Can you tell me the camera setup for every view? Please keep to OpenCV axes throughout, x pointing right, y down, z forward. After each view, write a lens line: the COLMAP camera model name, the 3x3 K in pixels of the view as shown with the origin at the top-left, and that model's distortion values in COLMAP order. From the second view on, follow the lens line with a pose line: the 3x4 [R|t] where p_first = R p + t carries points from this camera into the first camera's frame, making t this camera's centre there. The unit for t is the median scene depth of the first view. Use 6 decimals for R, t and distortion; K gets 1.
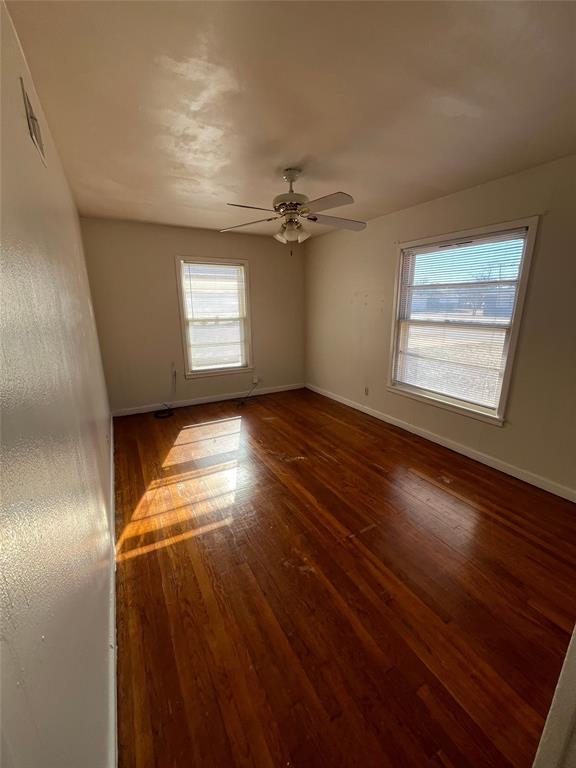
lens RADIAL K [[309.5, 0, 288.0], [0, 309.5, 384.0], [0, 0, 1]] dist [-0.003695, -0.000482]
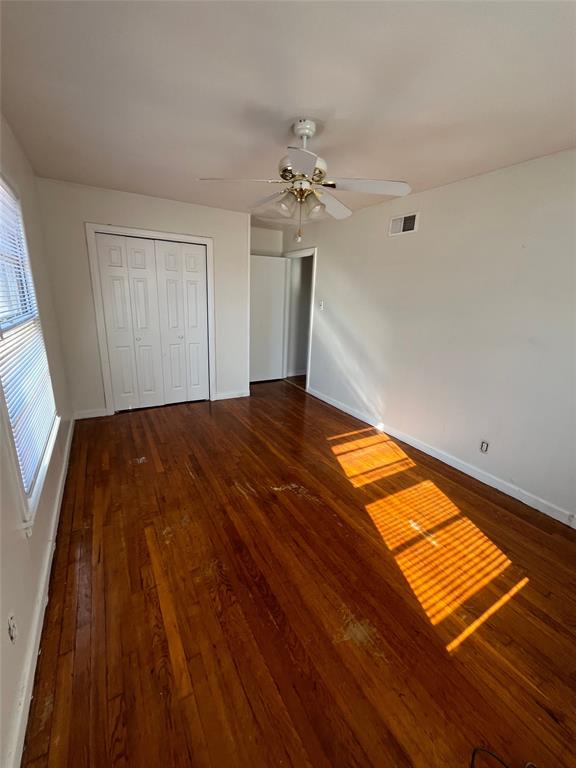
lens RADIAL K [[309.5, 0, 288.0], [0, 309.5, 384.0], [0, 0, 1]] dist [-0.003695, -0.000482]
pose [[-0.998985, -0.026403, -0.036493, 0.051287], [-0.041425, 0.856681, 0.514180, -0.409419], [0.017688, 0.515170, -0.856906, 1.543499]]
